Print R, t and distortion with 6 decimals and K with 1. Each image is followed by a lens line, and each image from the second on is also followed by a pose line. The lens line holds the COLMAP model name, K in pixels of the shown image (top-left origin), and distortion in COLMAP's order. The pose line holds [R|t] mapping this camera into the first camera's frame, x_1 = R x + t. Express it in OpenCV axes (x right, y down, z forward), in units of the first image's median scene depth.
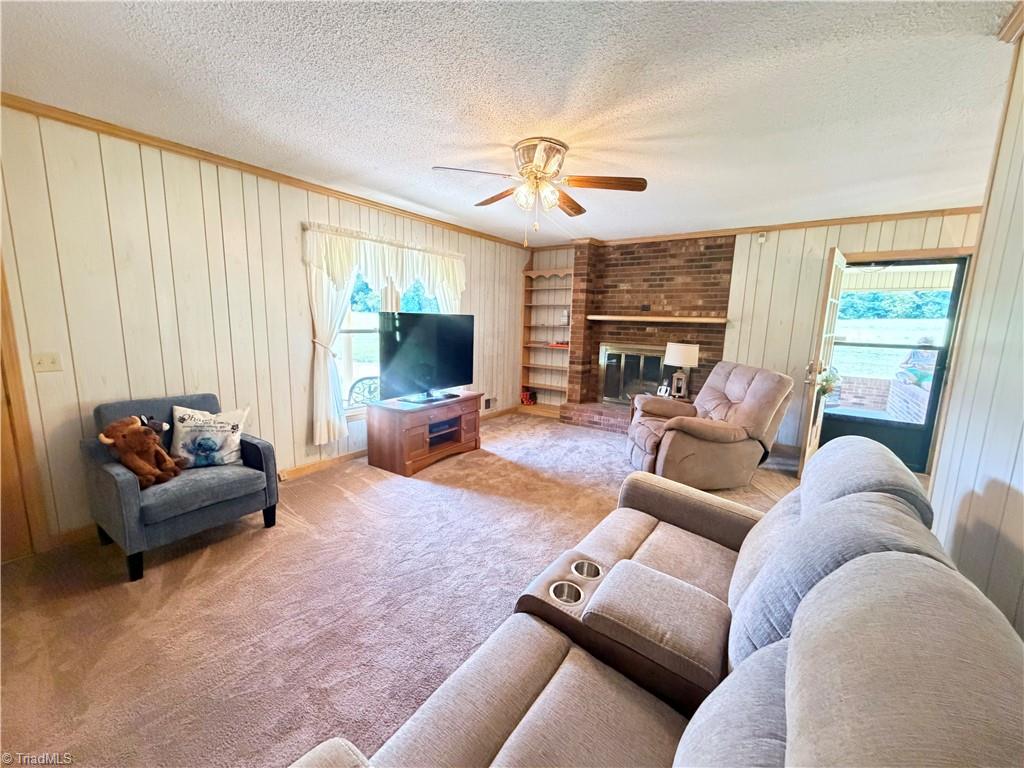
lens RADIAL K [[409.7, 0, 510.1], [0, 409.7, 385.6], [0, 0, 1]] dist [0.001790, -0.000224]
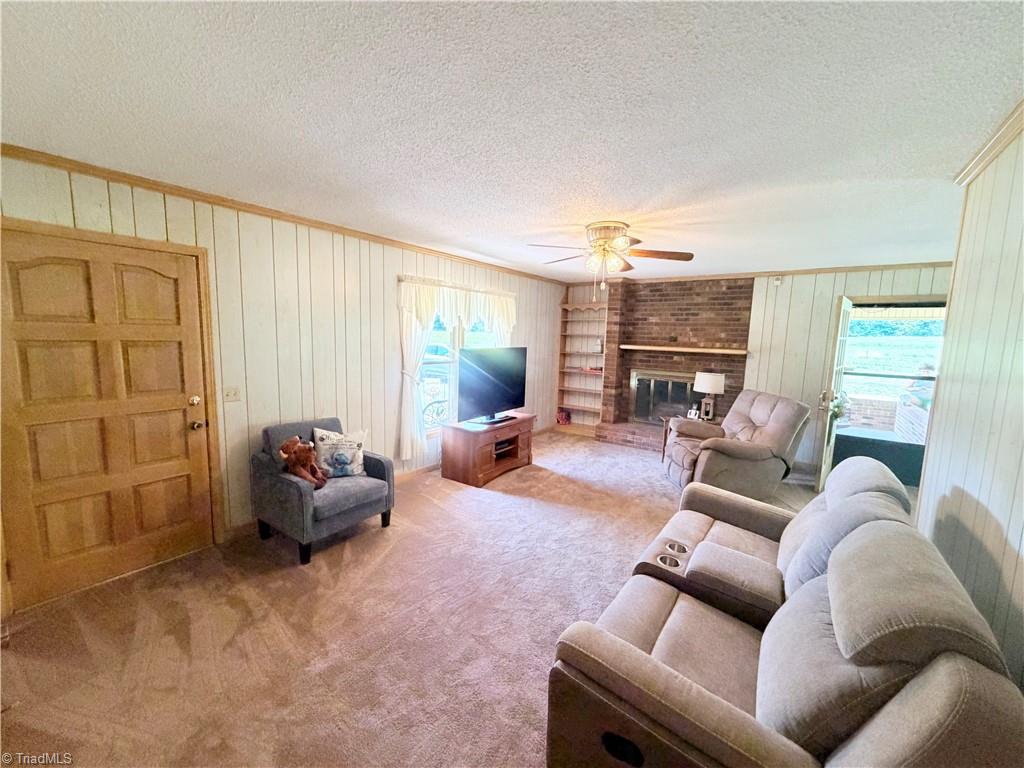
lens RADIAL K [[409.7, 0, 511.0], [0, 409.7, 385.0], [0, 0, 1]] dist [0.001790, -0.000224]
pose [[0.999924, 0.004532, -0.011503, -0.153938], [-0.004978, 0.999224, -0.039074, -0.026810], [0.011317, 0.039128, 0.999170, -0.189020]]
